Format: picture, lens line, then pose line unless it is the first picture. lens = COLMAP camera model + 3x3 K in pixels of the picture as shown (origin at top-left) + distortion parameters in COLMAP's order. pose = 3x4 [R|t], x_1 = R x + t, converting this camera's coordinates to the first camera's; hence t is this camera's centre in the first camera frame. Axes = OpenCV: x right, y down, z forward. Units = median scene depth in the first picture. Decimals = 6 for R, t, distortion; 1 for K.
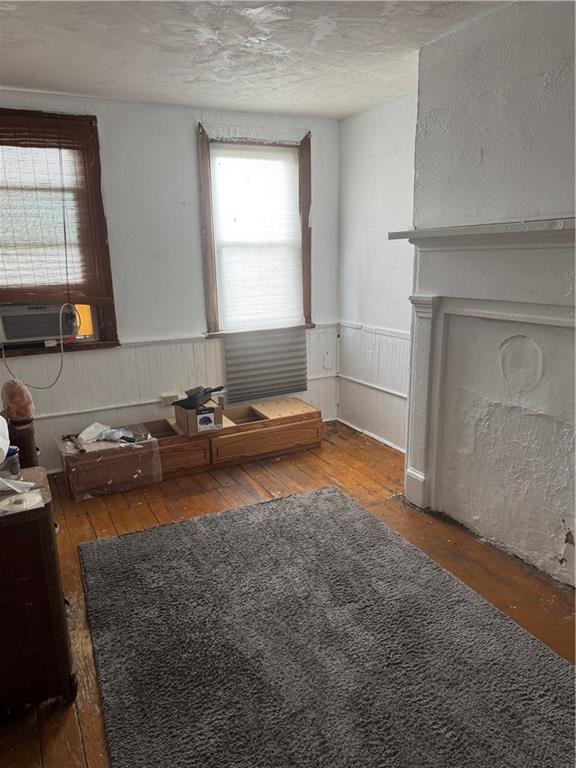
lens RADIAL K [[553.9, 0, 293.1], [0, 553.9, 391.9], [0, 0, 1]] dist [0.047568, -0.069899]
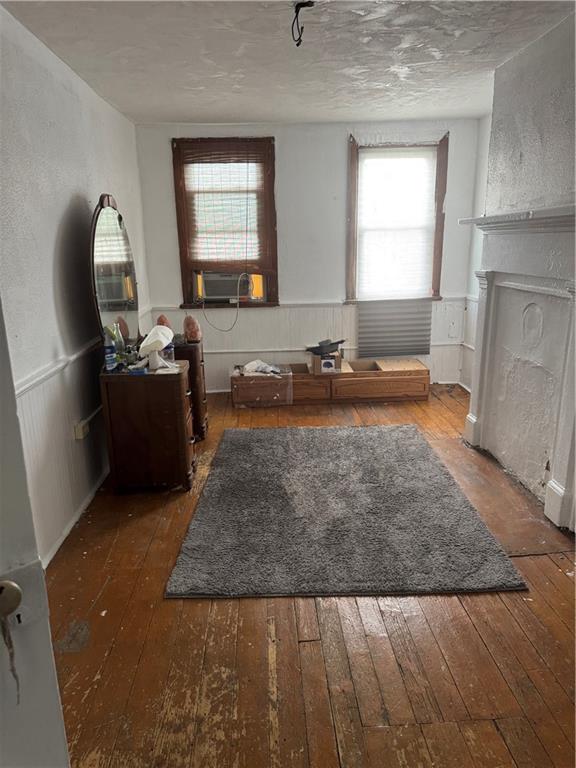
lens RADIAL K [[553.9, 0, 283.7], [0, 553.9, 401.2], [0, 0, 1]] dist [0.047568, -0.069899]
pose [[0.905046, 0.118919, -0.408351, 0.306083], [-0.100559, 0.992725, 0.066225, 0.063512], [0.413256, -0.018874, 0.910419, -0.262189]]
